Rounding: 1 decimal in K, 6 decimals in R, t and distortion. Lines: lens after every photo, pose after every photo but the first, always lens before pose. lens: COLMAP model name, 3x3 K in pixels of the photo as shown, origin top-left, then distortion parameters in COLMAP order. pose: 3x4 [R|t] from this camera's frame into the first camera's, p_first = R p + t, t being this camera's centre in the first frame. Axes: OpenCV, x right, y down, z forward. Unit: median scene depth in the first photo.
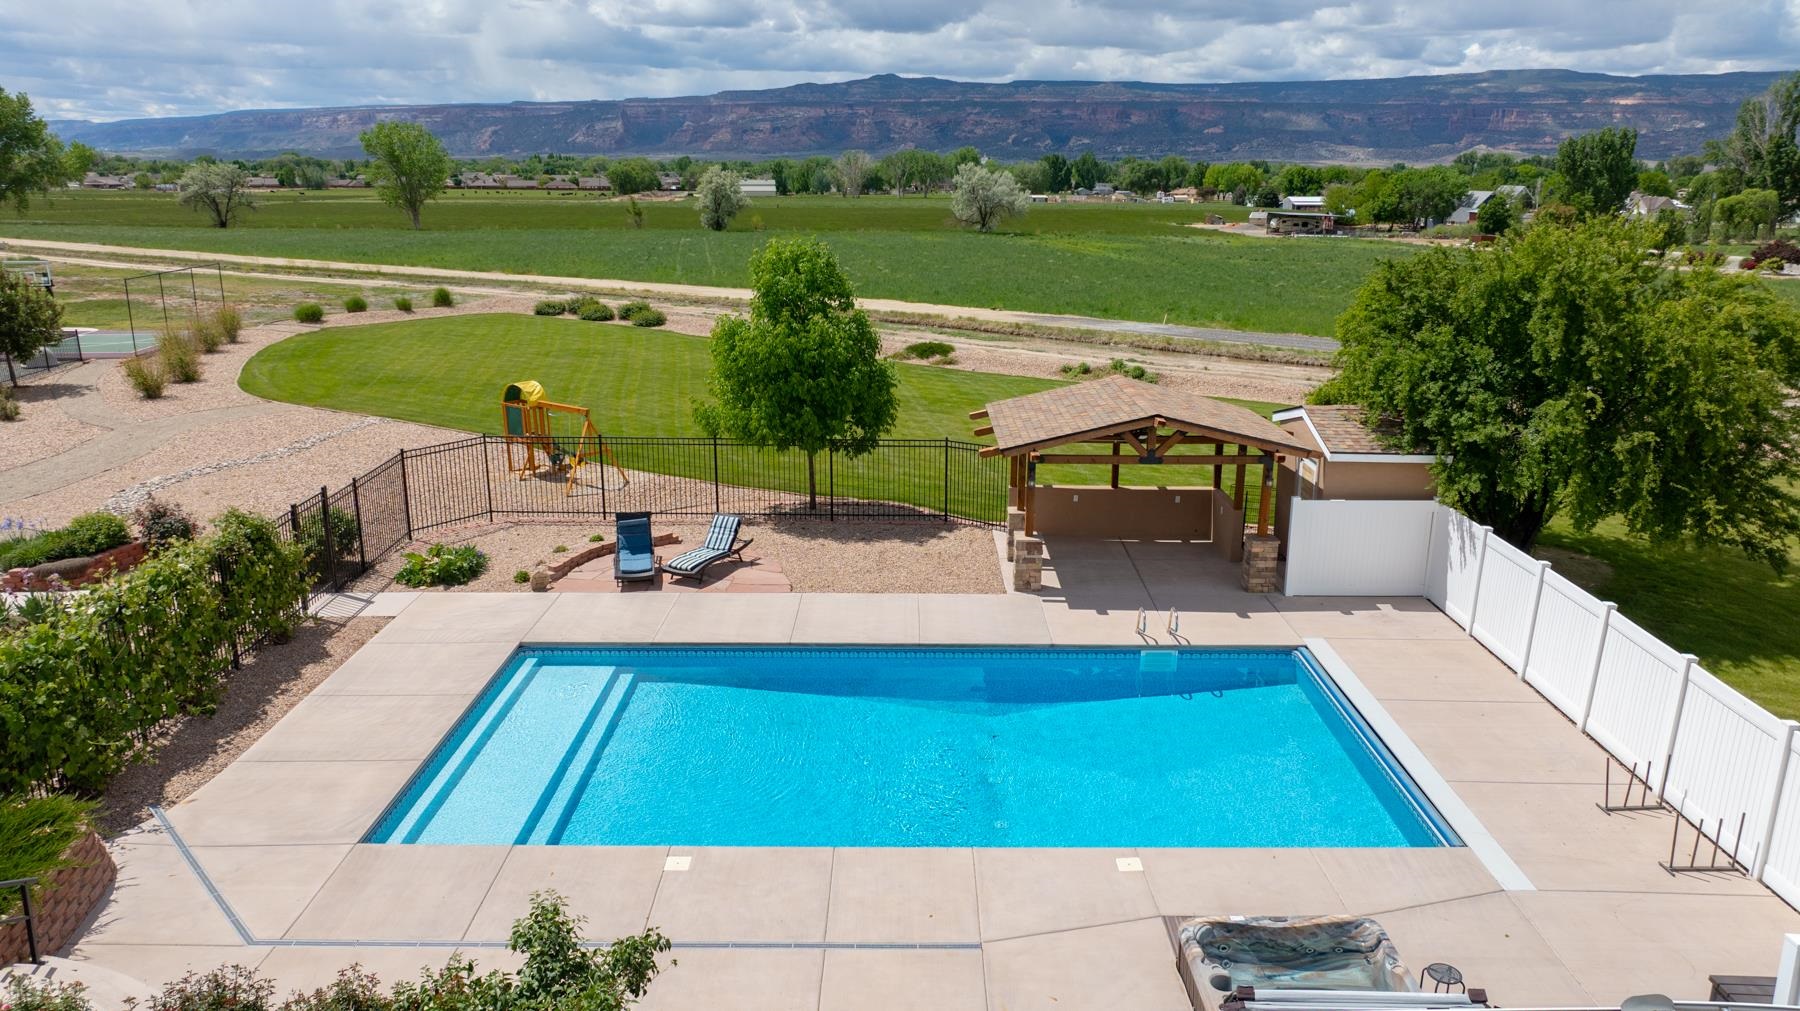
lens RADIAL K [[1286.5, 0, 897.4], [0, 1286.5, 516.6], [0, 0, 1]] dist [-0.033536, 0.048627]
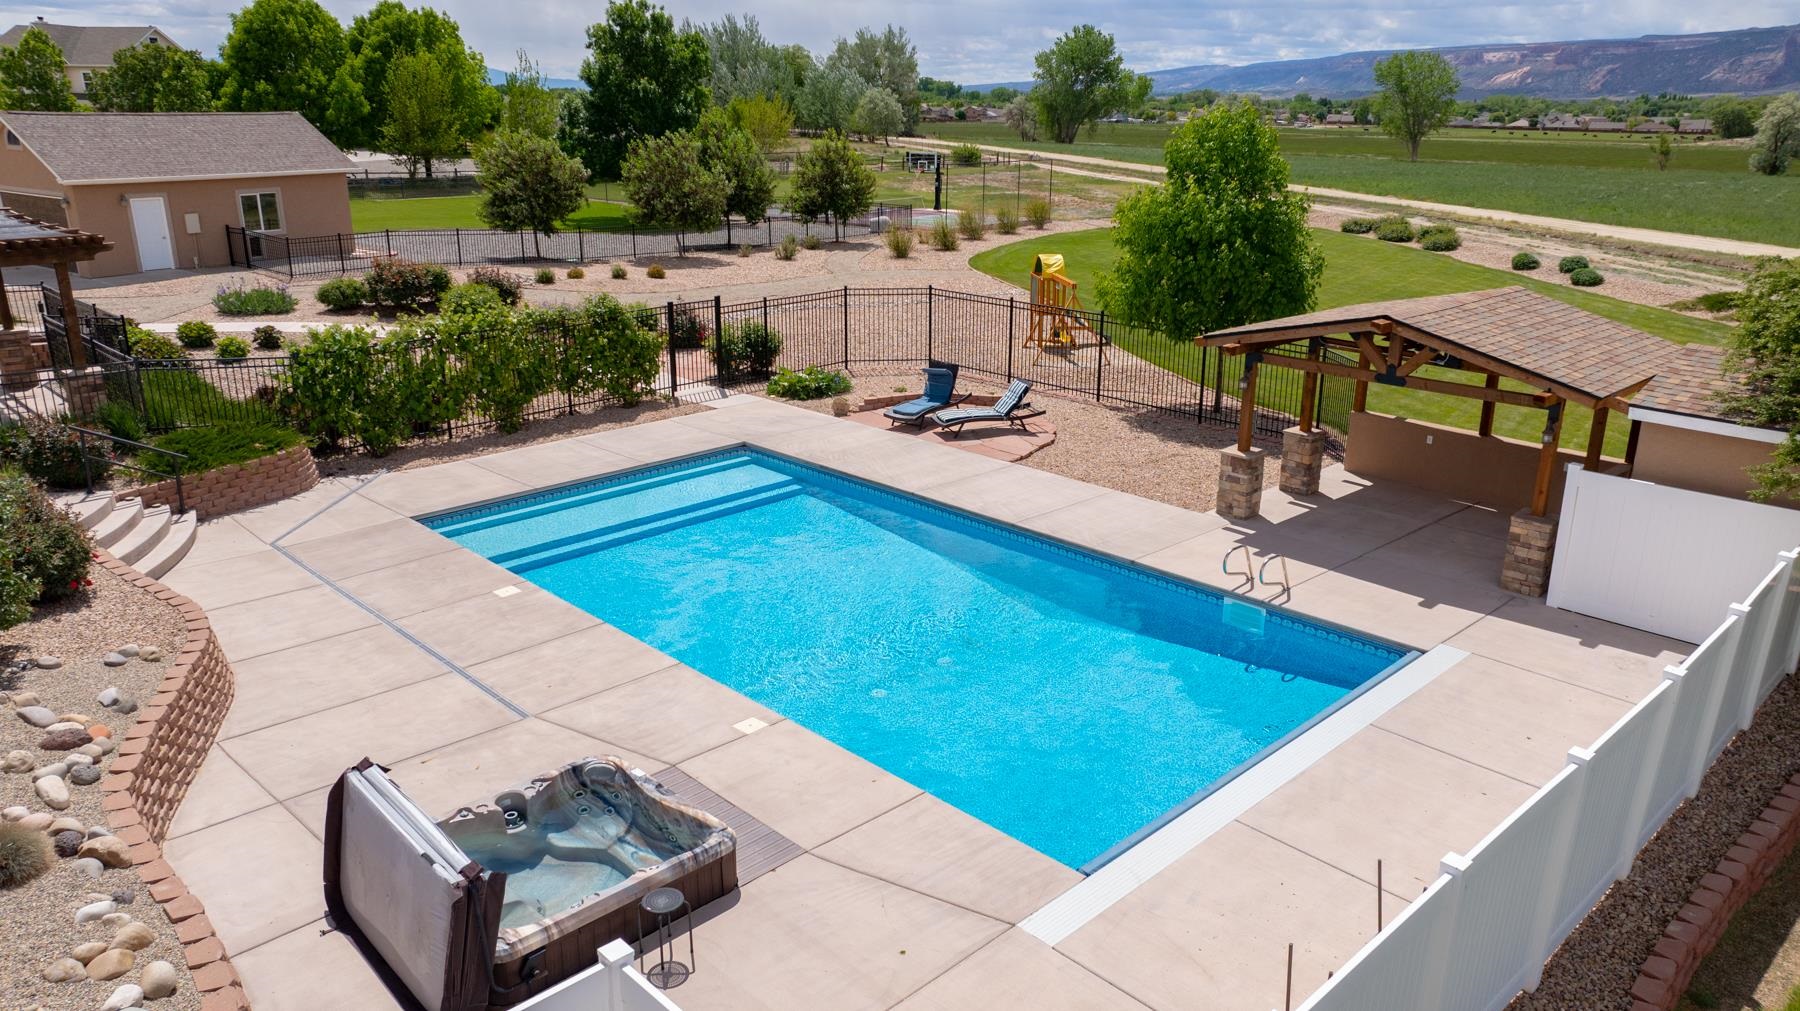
lens RADIAL K [[1286.5, 0, 906.0], [0, 1286.5, 502.8], [0, 0, 1]] dist [-0.033536, 0.048627]
pose [[0.694557, 0.215339, -0.686454, 0.381573], [-0.195263, 0.974763, 0.108214, 0.000513], [0.692433, 0.058878, 0.719076, 0.191963]]
